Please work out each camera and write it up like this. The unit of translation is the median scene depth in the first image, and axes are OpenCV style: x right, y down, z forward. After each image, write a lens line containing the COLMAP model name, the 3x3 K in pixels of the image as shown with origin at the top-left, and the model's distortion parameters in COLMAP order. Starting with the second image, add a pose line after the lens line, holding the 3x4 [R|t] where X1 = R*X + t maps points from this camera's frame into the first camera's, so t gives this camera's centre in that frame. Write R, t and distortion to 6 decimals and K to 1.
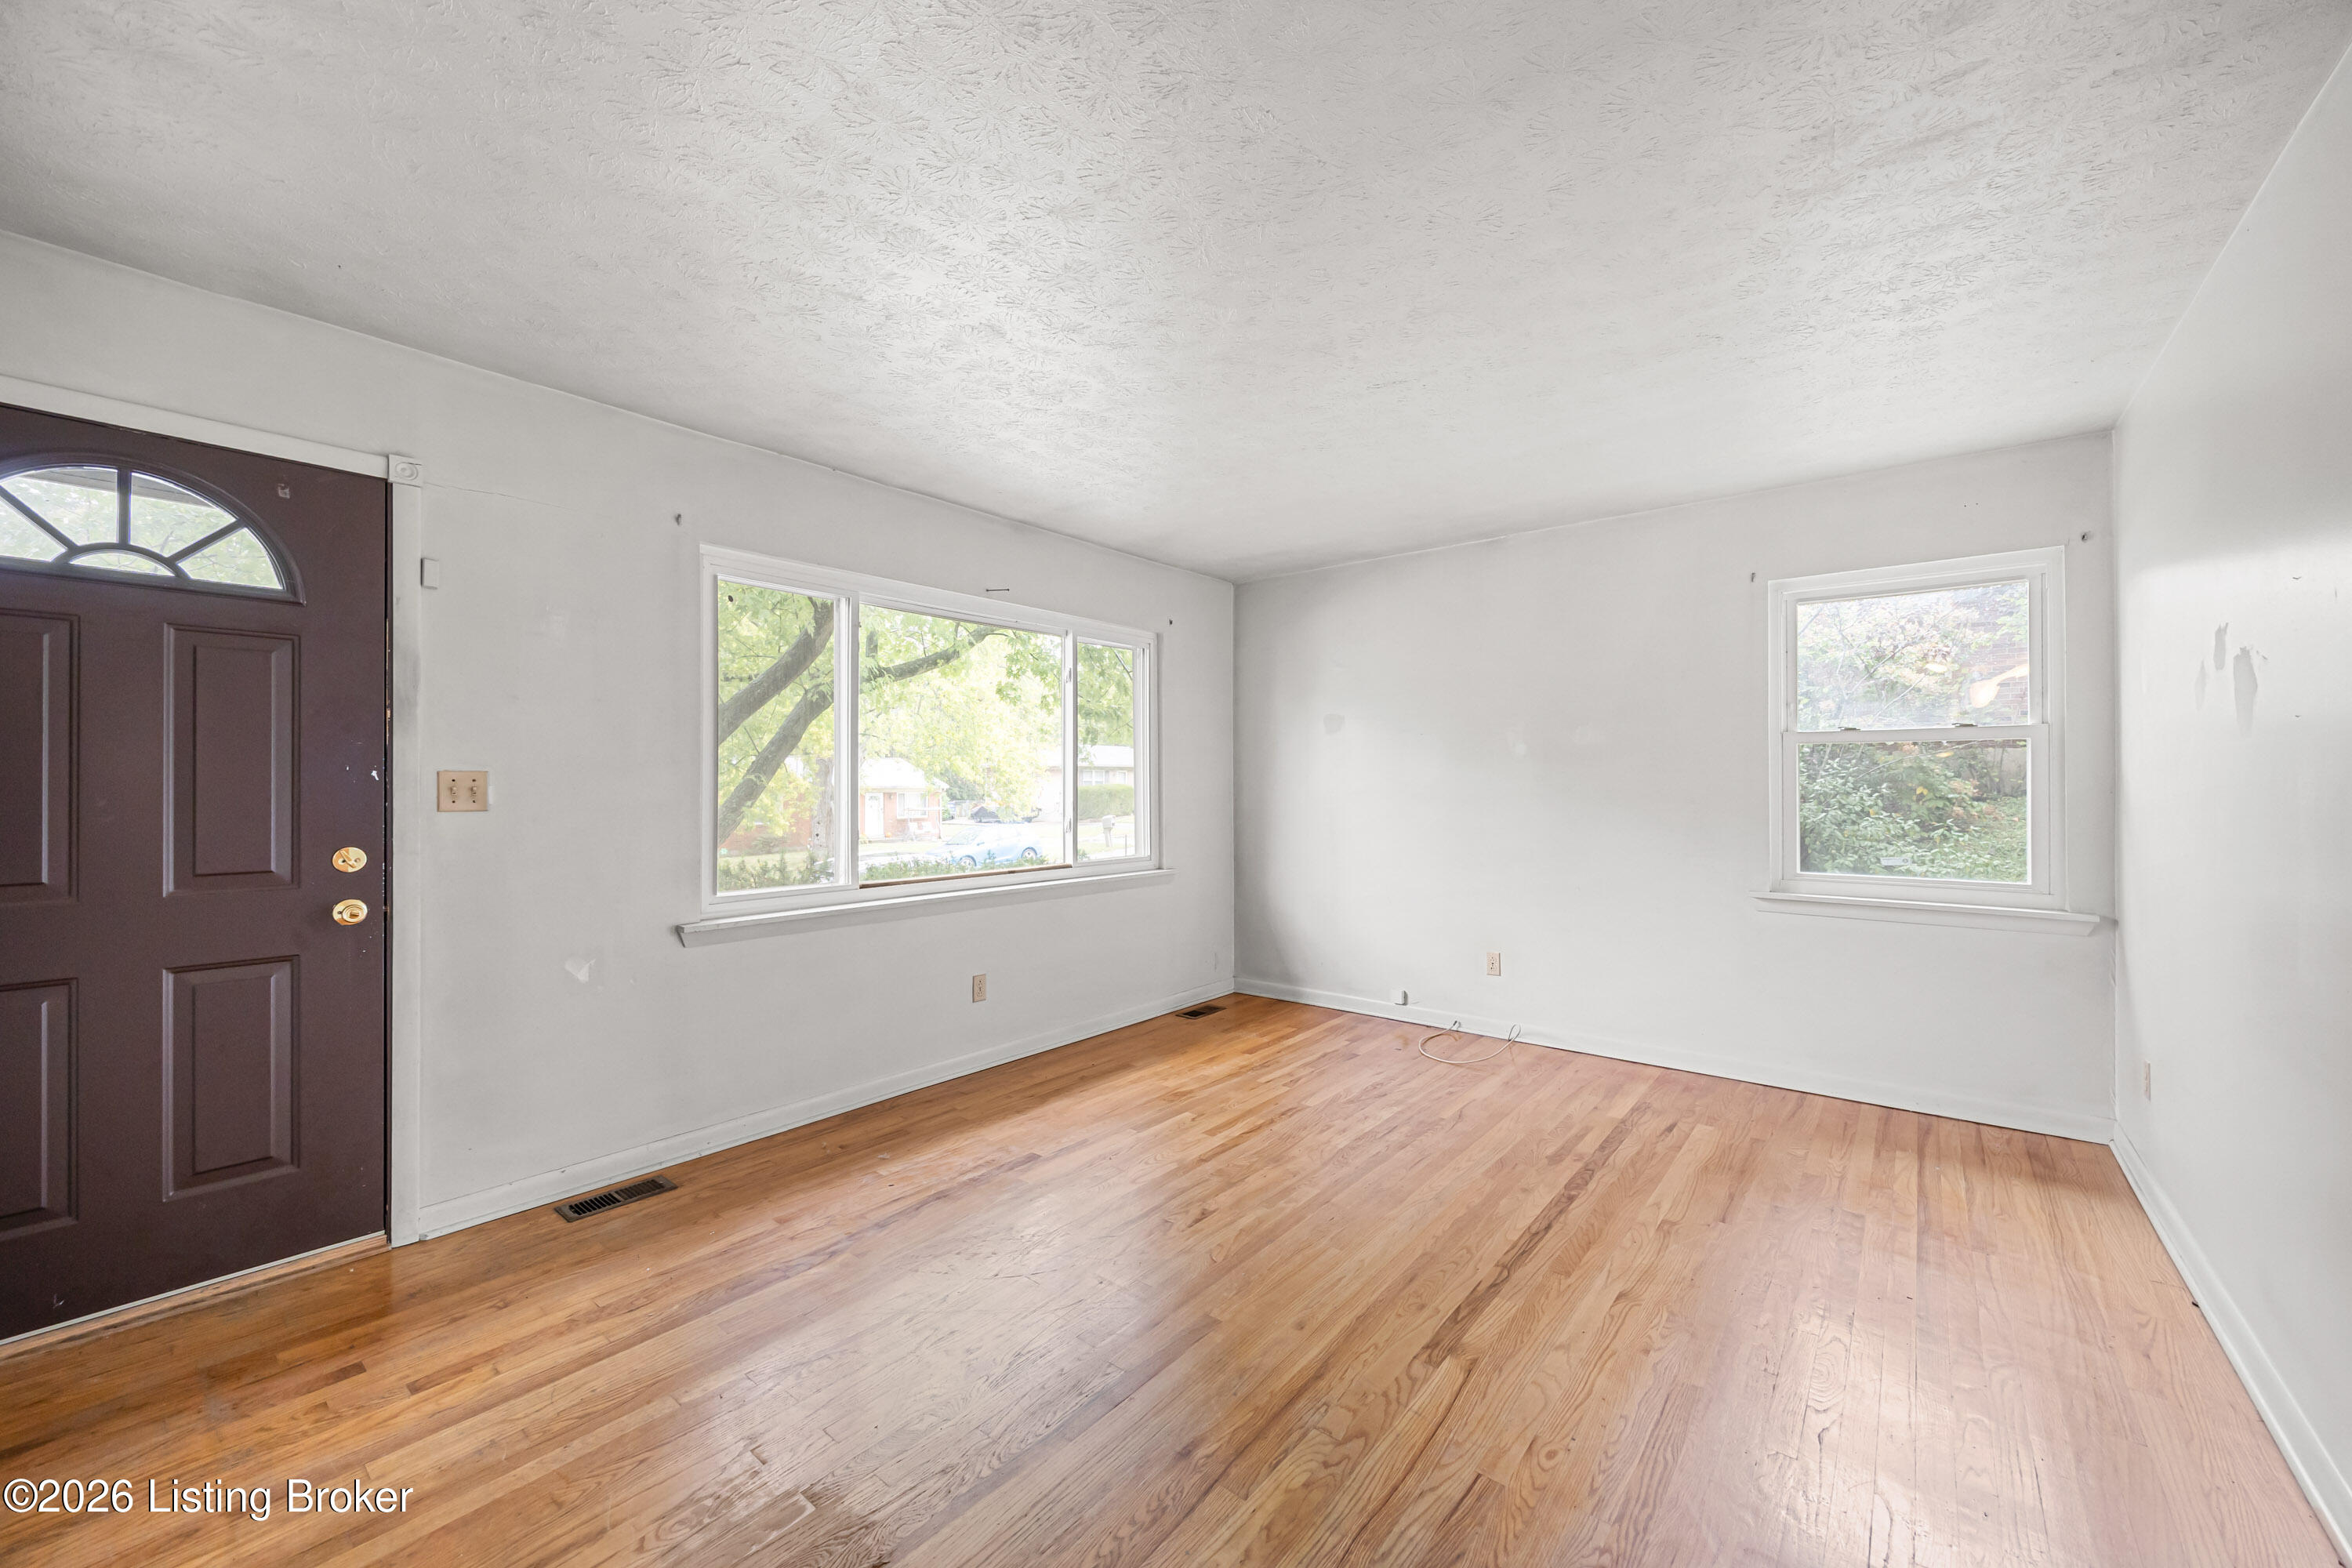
lens RADIAL K [[920.2, 0, 1176.0], [0, 920.2, 784.0], [0, 0, 1]] dist [-0.003965, -0.000168]
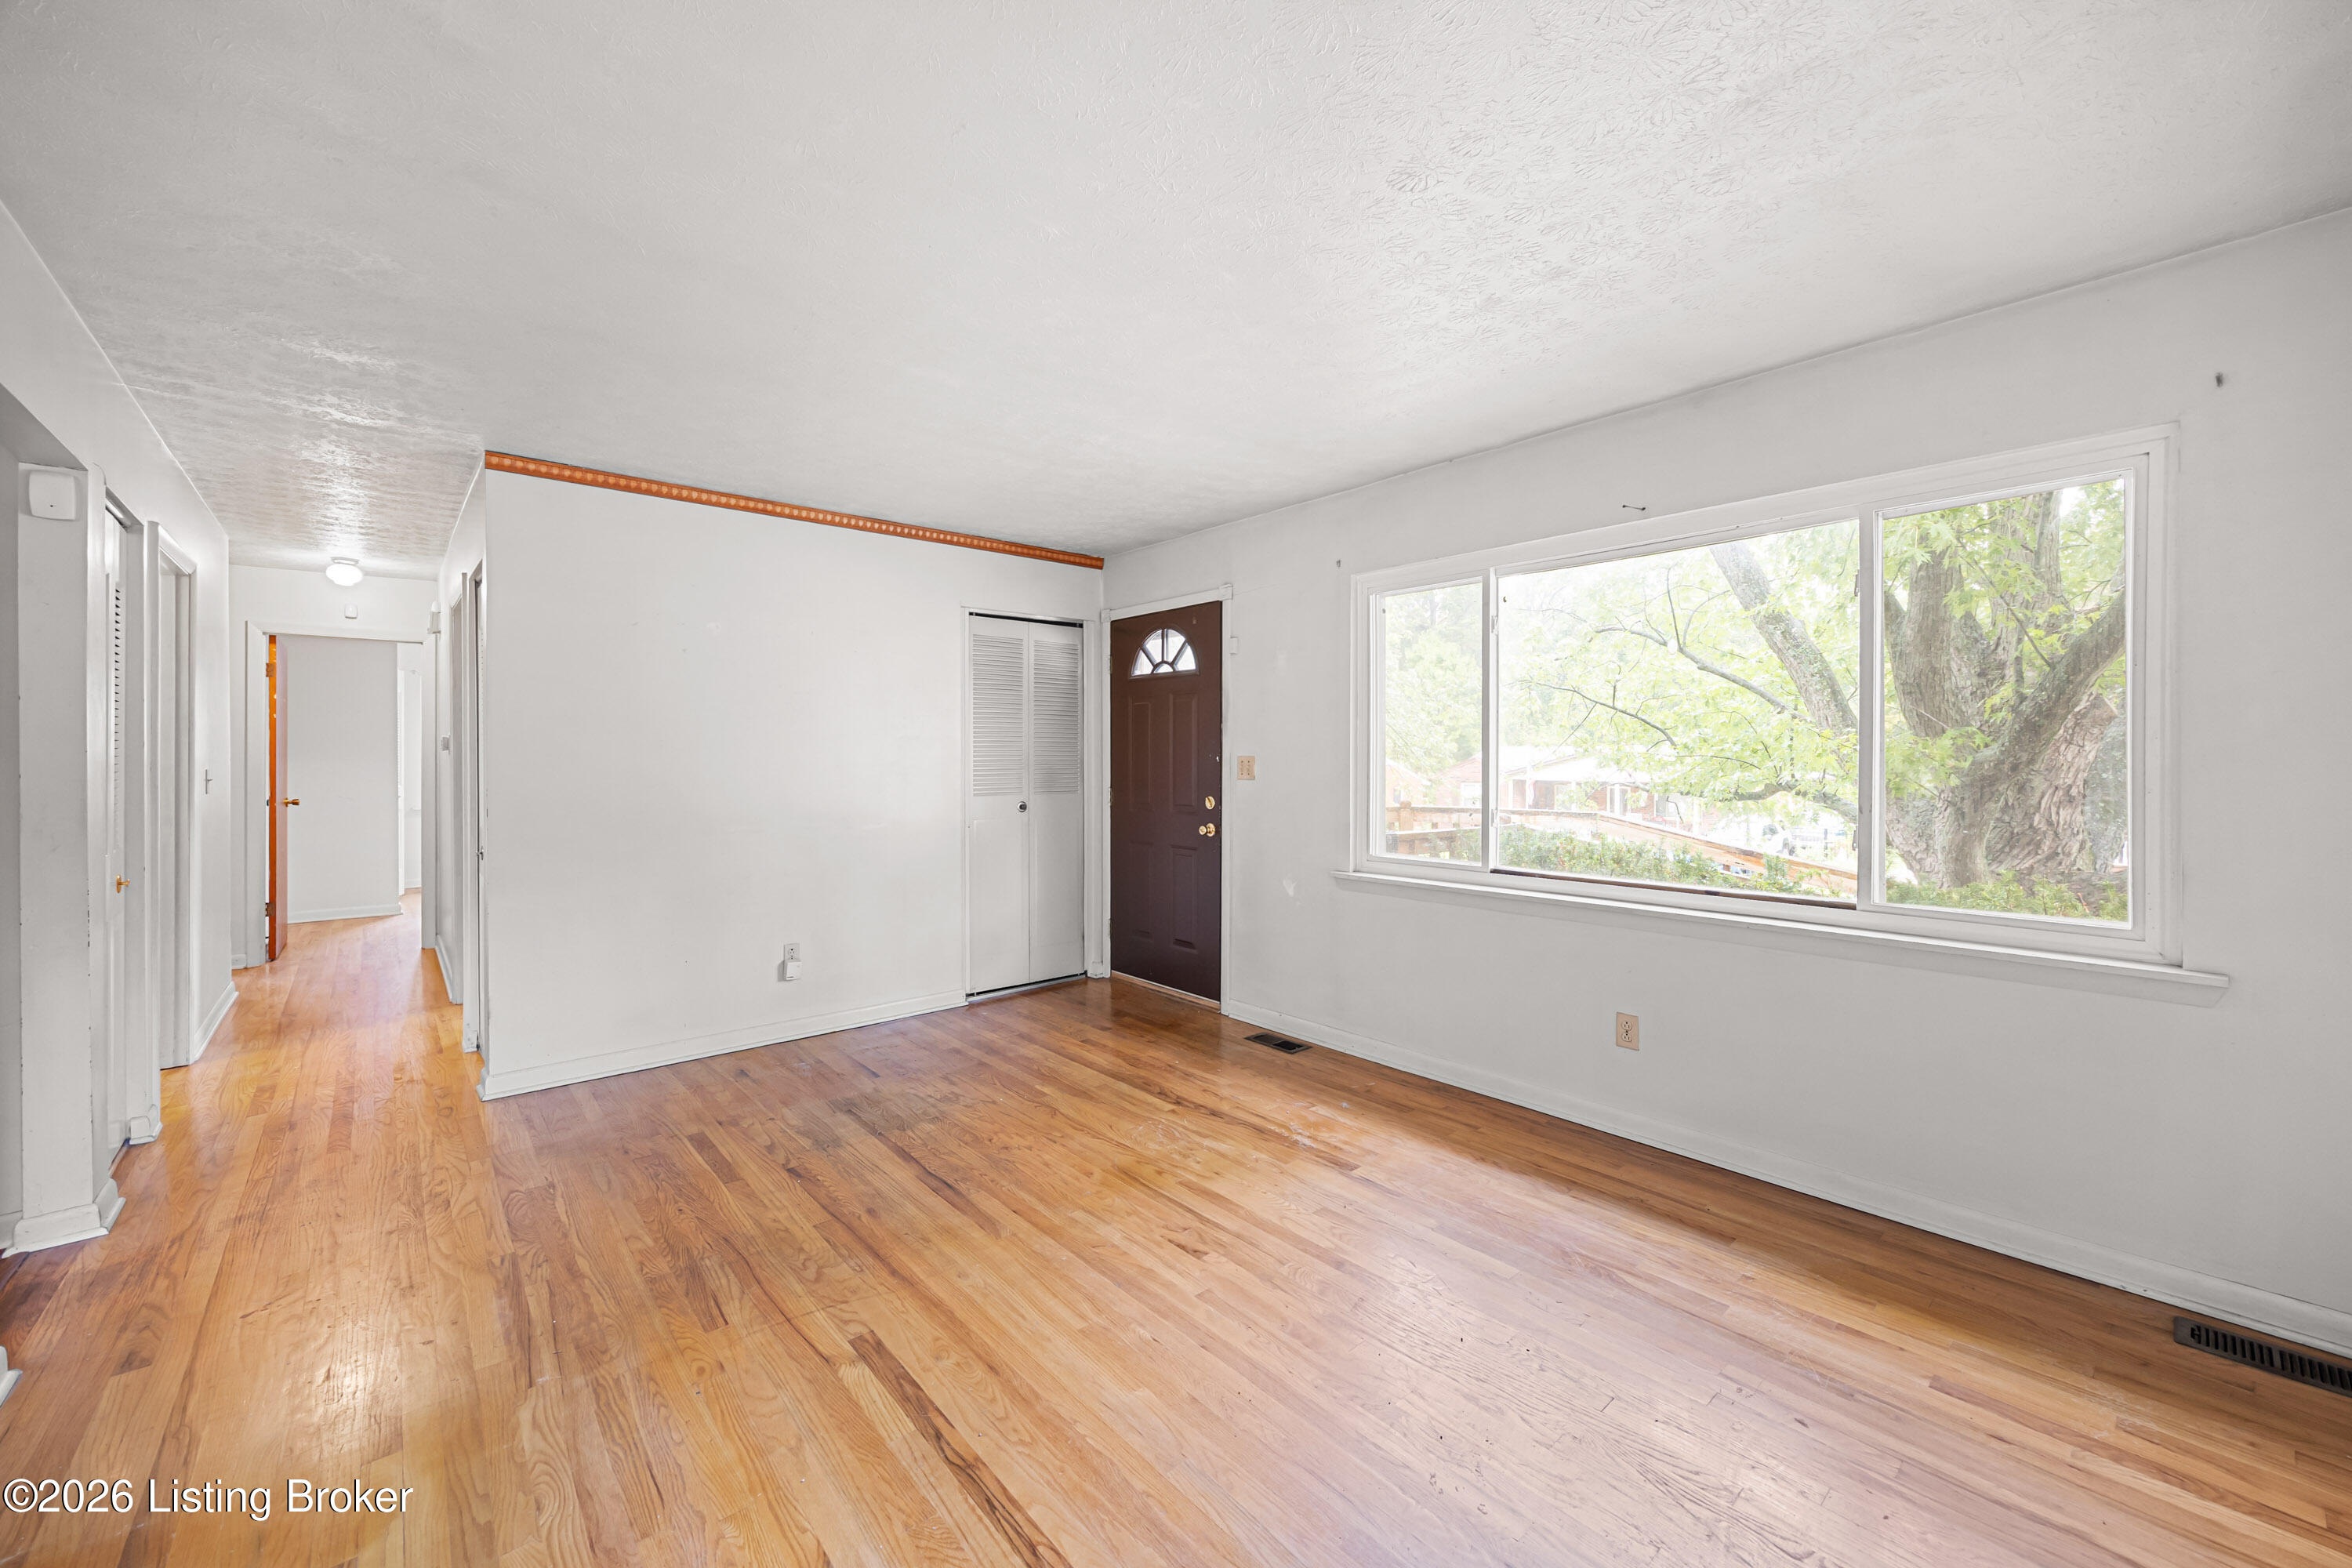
lens RADIAL K [[916.3, 0, 1182.7], [0, 916.3, 762.5], [0, 0, 1]] dist [-0.000409, 0.000089]
pose [[-0.176878, 0.005004, -0.984220, 0.985965], [-0.000458, 0.999987, 0.005166, -0.011340], [0.984233, 0.001365, -0.176874, 1.249883]]
